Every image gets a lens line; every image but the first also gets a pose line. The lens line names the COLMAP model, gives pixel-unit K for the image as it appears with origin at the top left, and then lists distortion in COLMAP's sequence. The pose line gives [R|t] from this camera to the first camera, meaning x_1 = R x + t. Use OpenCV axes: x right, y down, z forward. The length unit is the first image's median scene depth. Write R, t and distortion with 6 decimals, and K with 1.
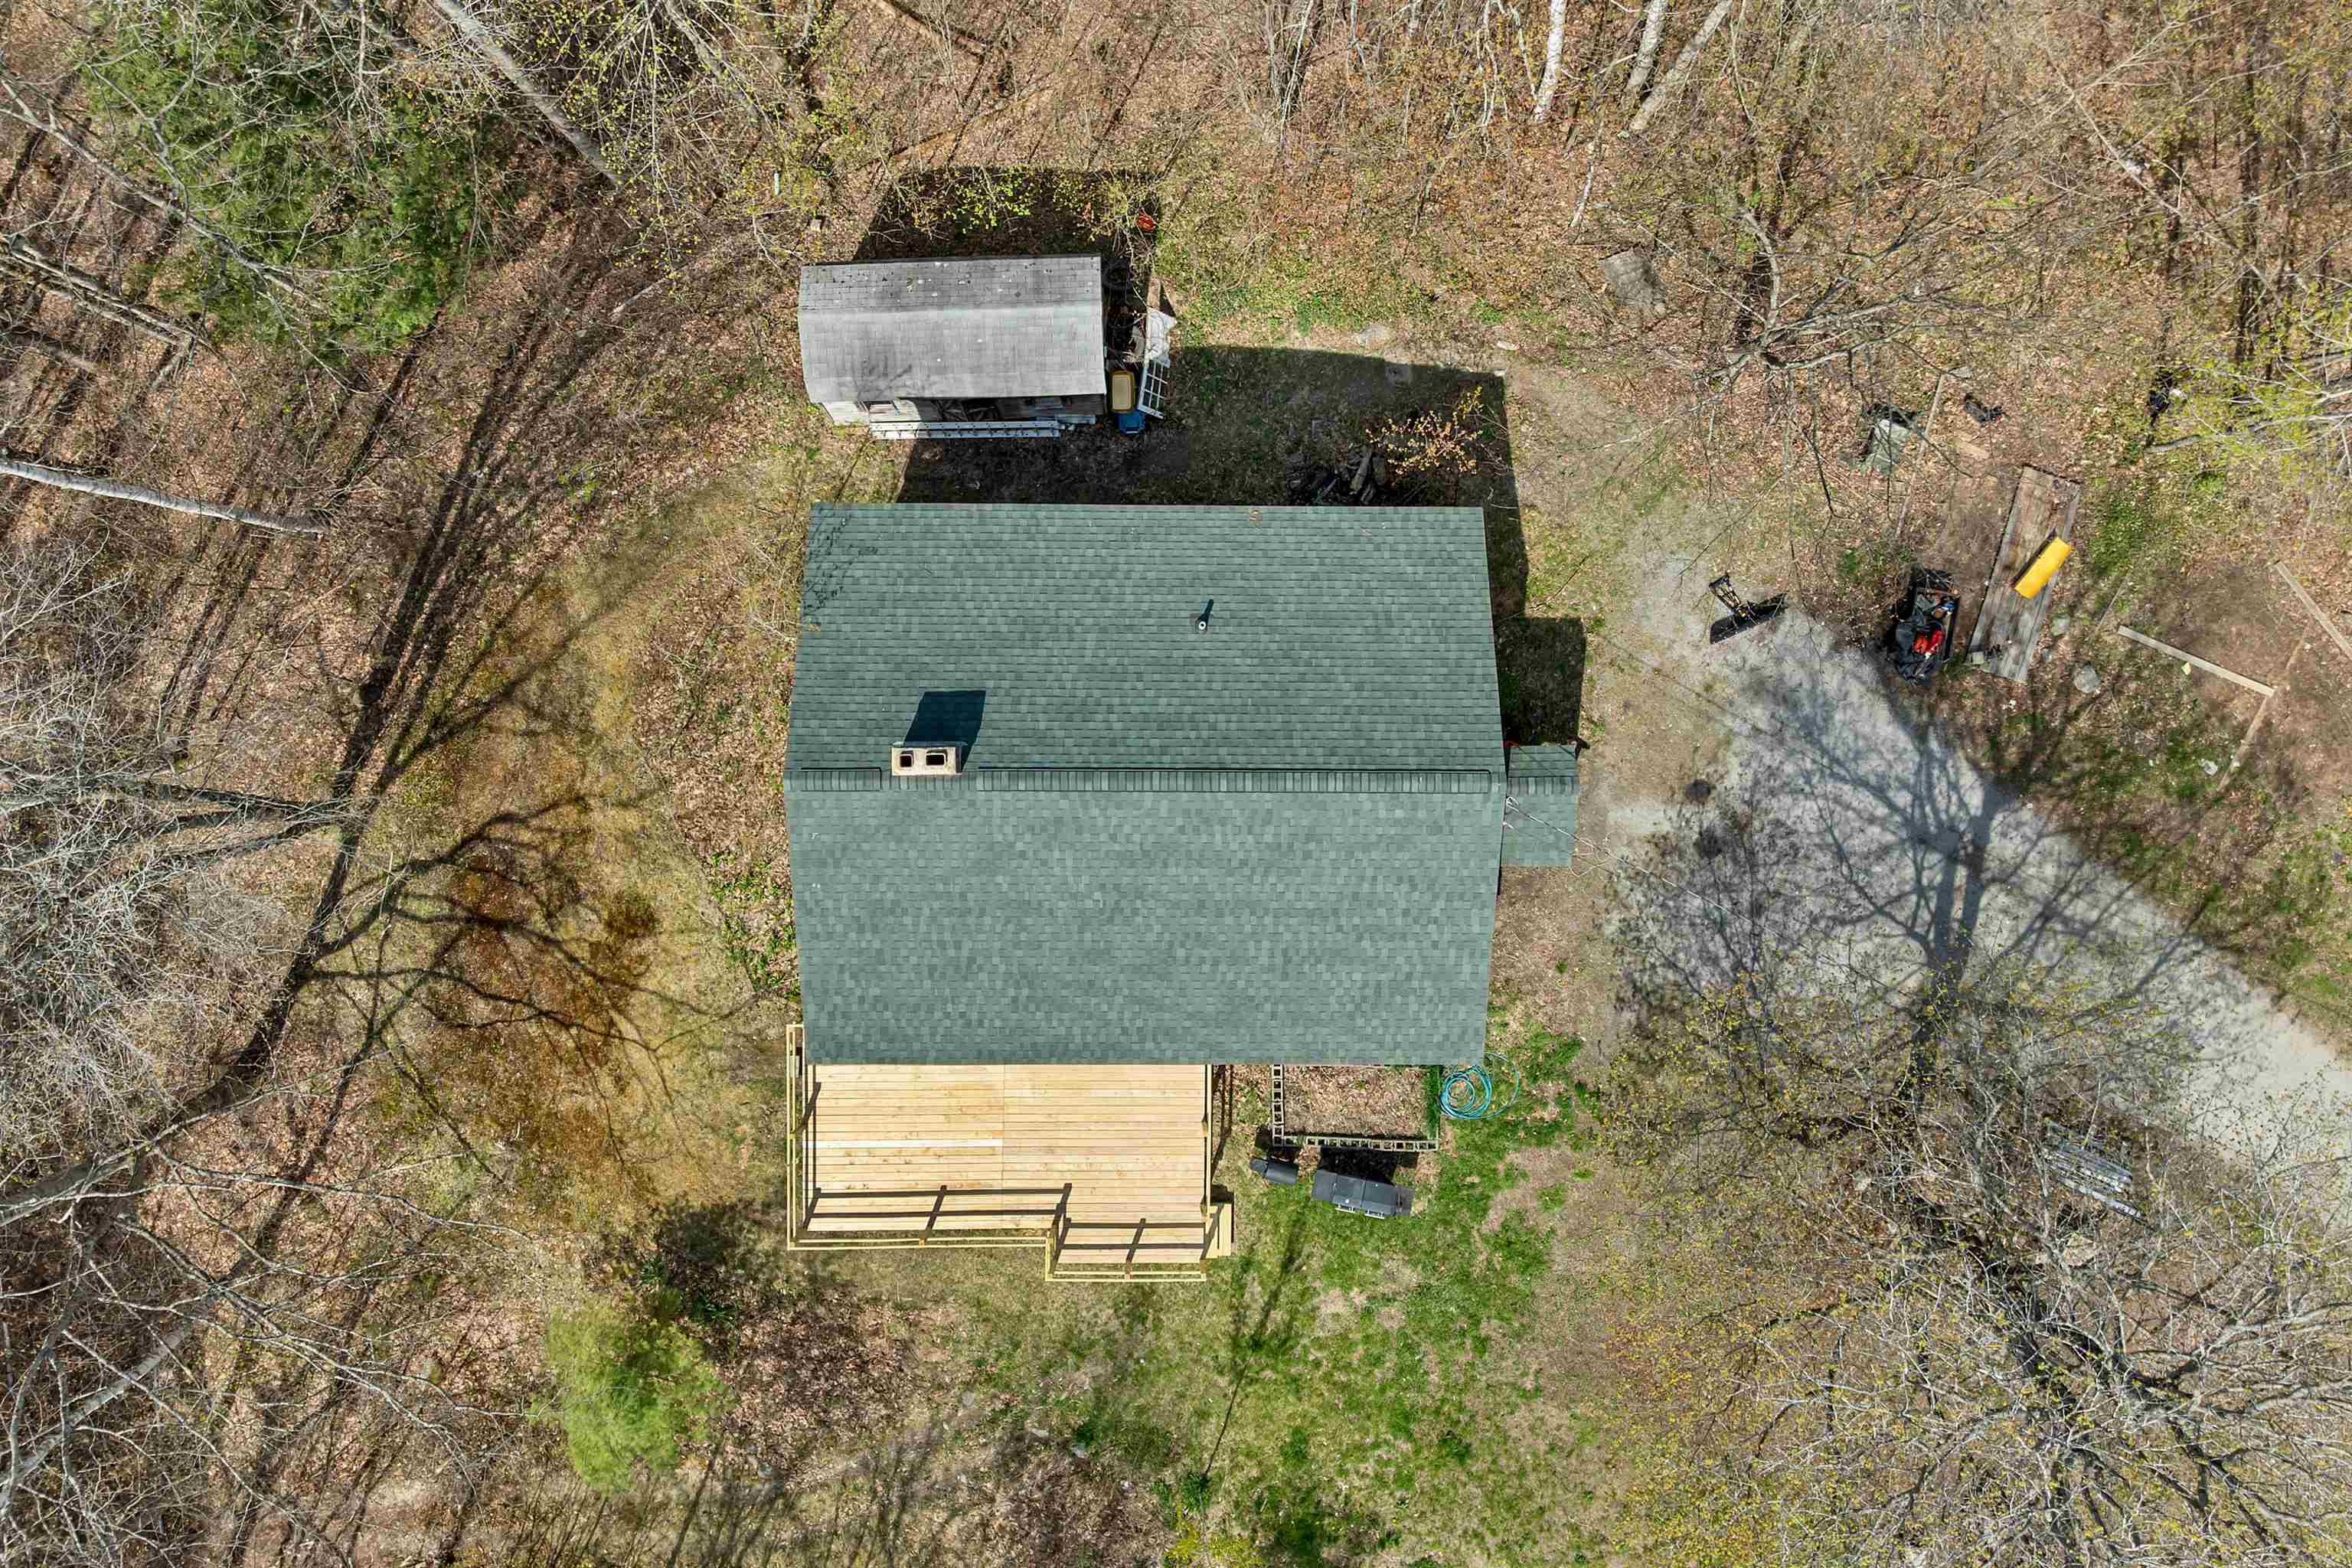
lens RADIAL K [[1719.5, 0, 1189.4], [0, 1719.5, 782.0], [0, 0, 1]] dist [-0.026956, -0.006805]
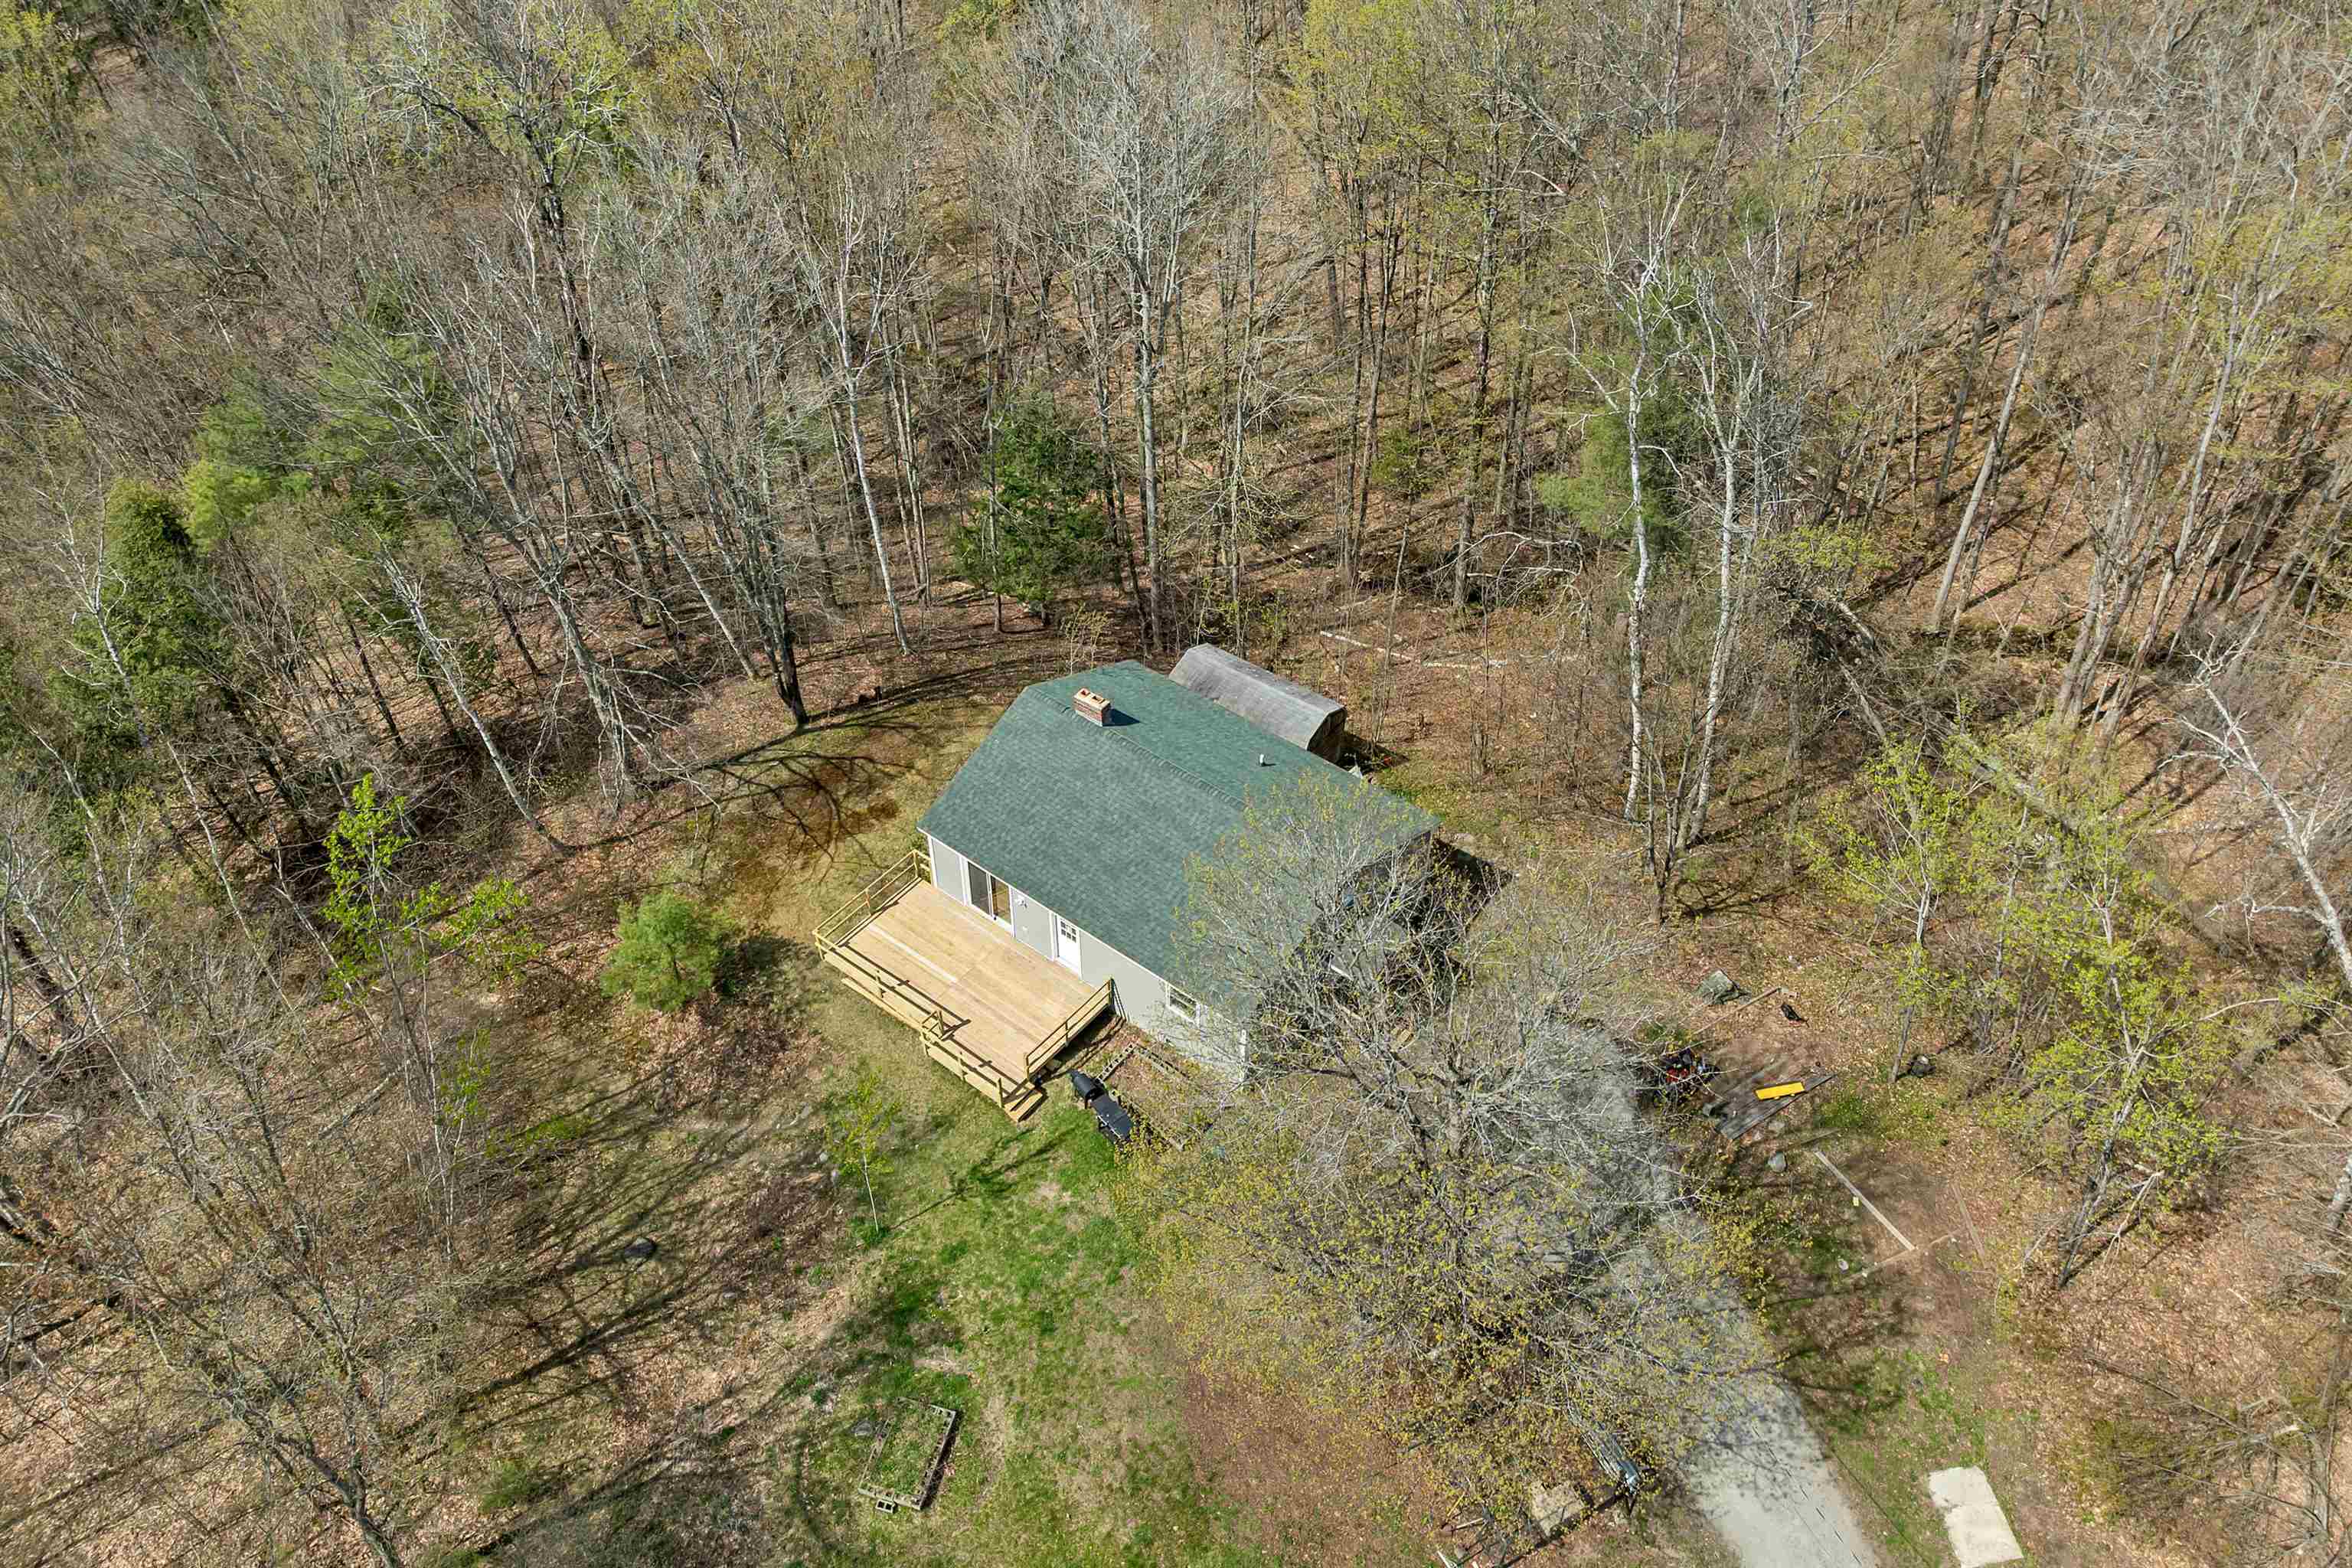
lens RADIAL K [[1719.5, 0, 1189.4], [0, 1719.5, 782.0], [0, 0, 1]] dist [-0.026956, -0.006805]
pose [[0.787819, 0.417497, -0.452811, 0.640696], [-0.615817, 0.546526, -0.567520, 0.819402], [0.010535, 0.725952, 0.687665, -0.151161]]
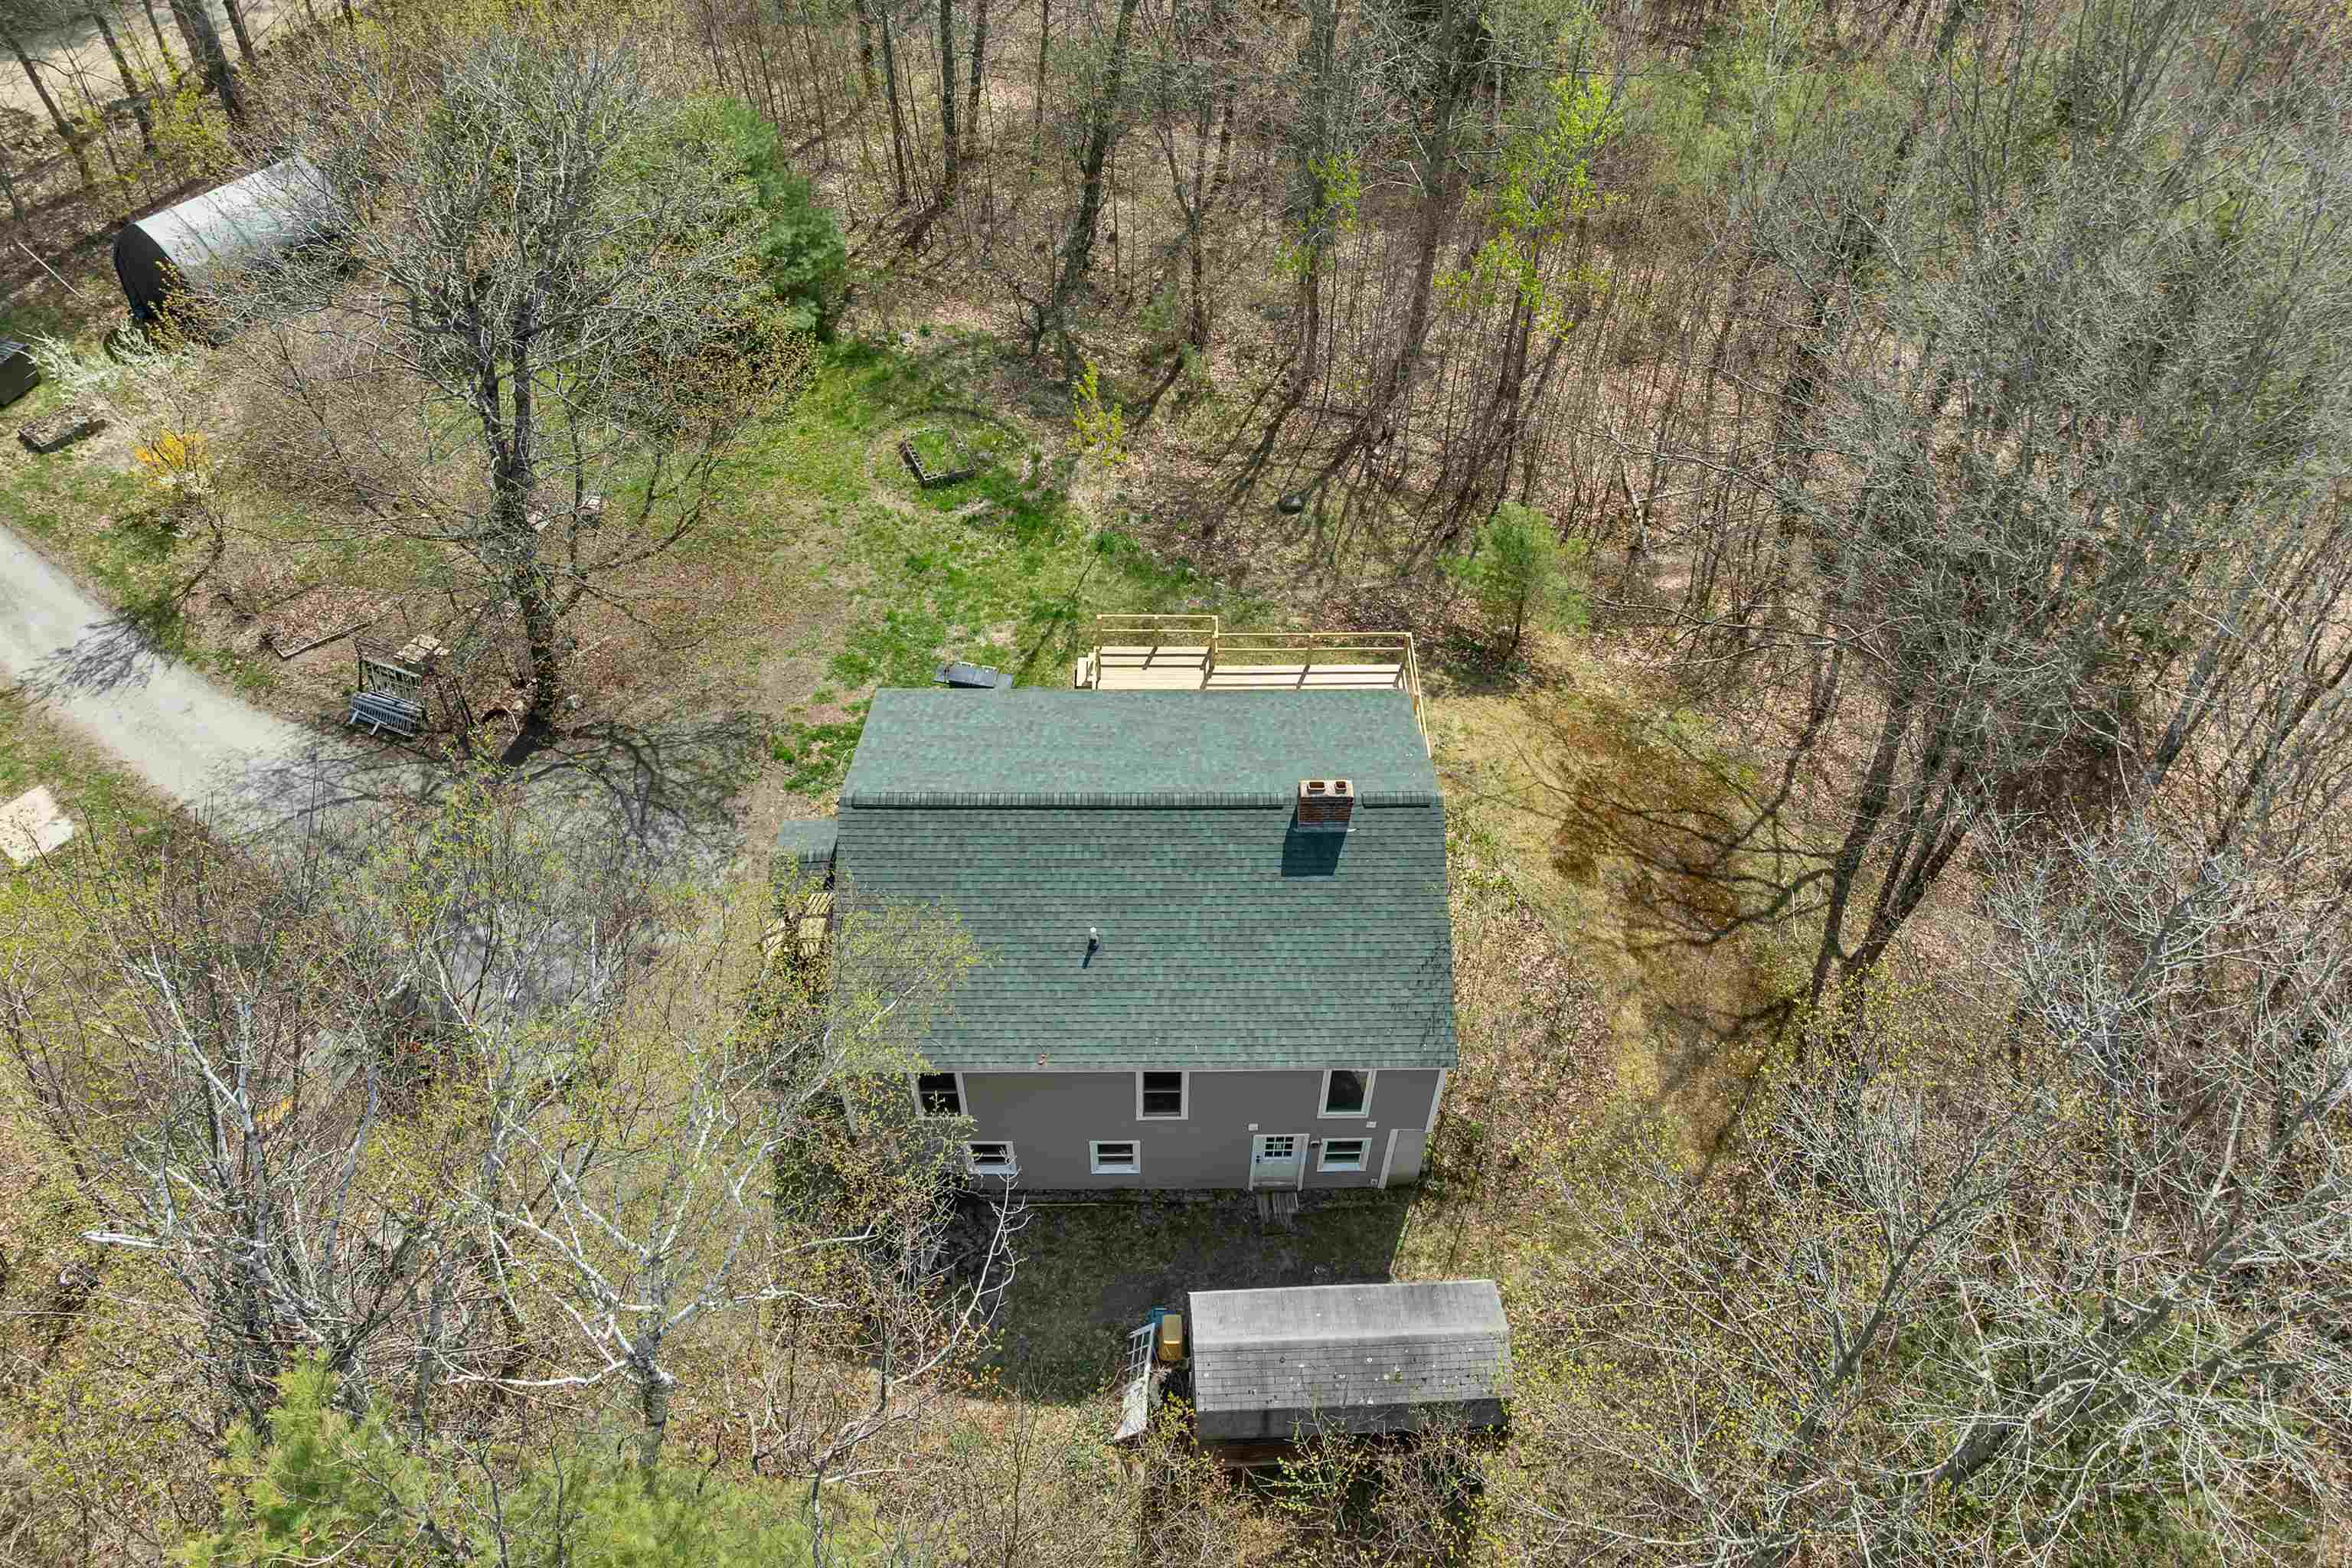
lens RADIAL K [[1719.5, 0, 1189.4], [0, 1719.5, 782.0], [0, 0, 1]] dist [-0.026956, -0.006805]
pose [[-0.999072, -0.007635, -0.042396, -0.005870], [-0.022461, -0.747475, 0.663910, -0.657416], [-0.036759, 0.664246, 0.746610, 0.081029]]
